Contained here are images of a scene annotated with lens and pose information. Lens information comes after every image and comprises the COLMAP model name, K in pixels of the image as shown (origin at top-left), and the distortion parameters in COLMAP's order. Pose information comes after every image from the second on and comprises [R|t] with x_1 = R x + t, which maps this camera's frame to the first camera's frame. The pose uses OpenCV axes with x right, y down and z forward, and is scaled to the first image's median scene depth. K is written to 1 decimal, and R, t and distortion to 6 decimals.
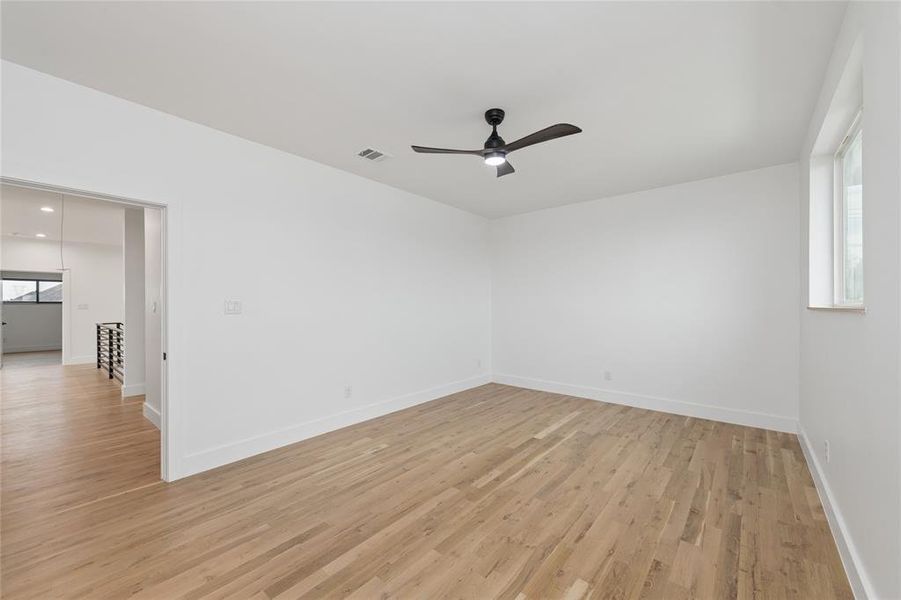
lens RADIAL K [[351.6, 0, 449.5], [0, 351.6, 302.9], [0, 0, 1]] dist [0.002214, 0.000222]
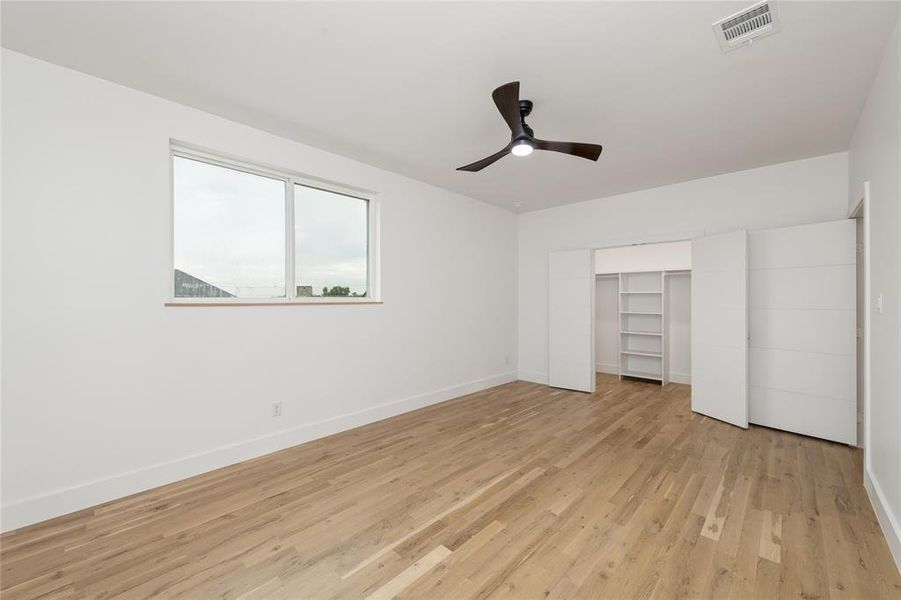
lens RADIAL K [[351.6, 0, 451.6], [0, 351.6, 300.7], [0, 0, 1]] dist [0.002214, 0.000222]
pose [[-0.997930, 0.000712, 0.064310, 0.272342], [0.000500, 0.999994, -0.003317, 0.006939], [-0.064312, -0.003278, -0.997924, 2.046865]]
